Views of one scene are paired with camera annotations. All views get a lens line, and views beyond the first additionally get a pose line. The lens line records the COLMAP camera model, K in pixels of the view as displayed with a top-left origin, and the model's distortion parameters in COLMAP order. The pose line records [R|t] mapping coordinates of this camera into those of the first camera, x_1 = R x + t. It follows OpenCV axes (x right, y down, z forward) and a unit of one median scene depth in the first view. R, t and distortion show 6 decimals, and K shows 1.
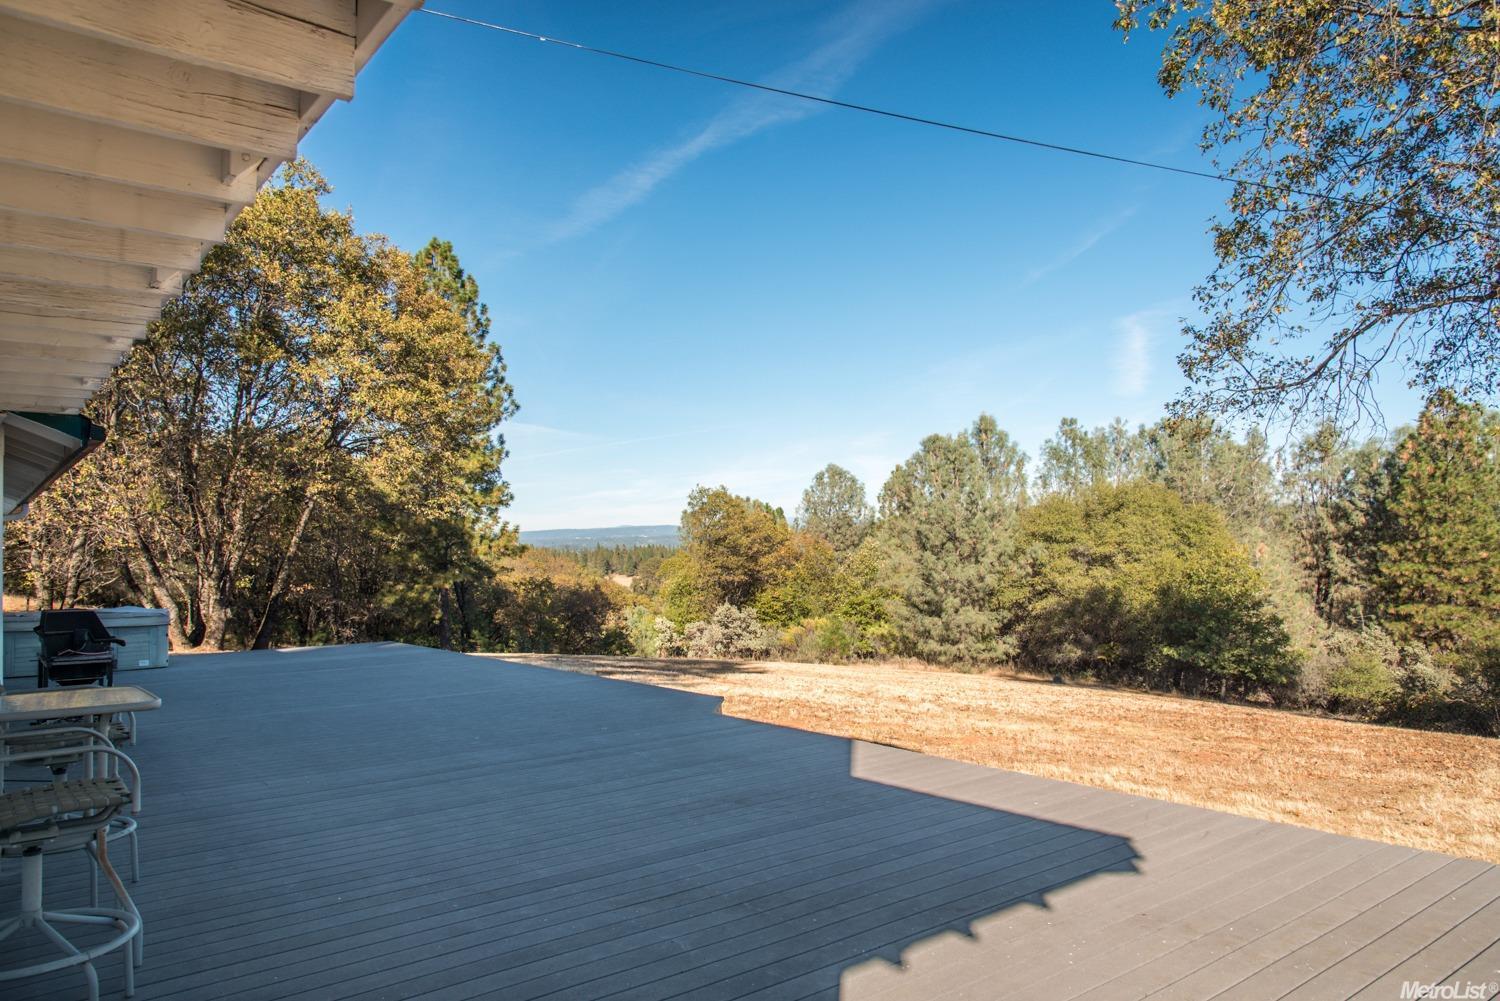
lens RADIAL K [[1014.2, 0, 751.4], [0, 1014.2, 497.3], [0, 0, 1]] dist [0.023175, -0.019230]
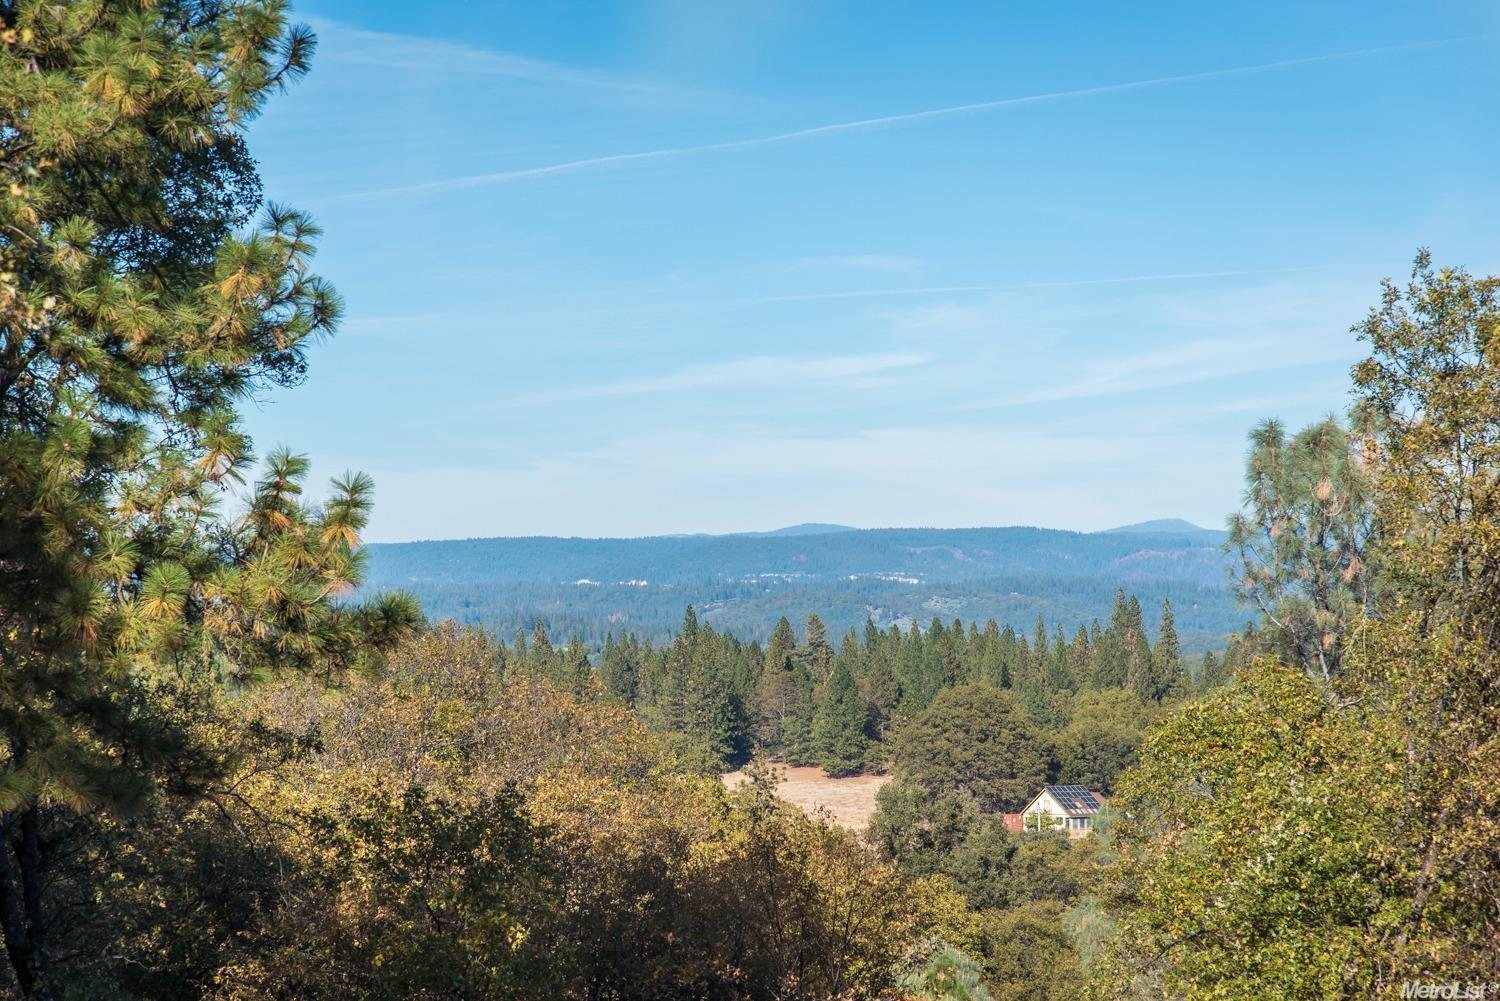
lens RADIAL K [[5067.8, 0, 748.6], [0, 5067.8, 501.7], [0, 0, 1]] dist [-0.112778, 0.000000]
pose [[0.990227, 0.015739, -0.138571, -0.062827], [-0.012627, 0.999648, 0.023314, 0.012946], [0.138889, -0.021336, 0.990078, 0.230887]]
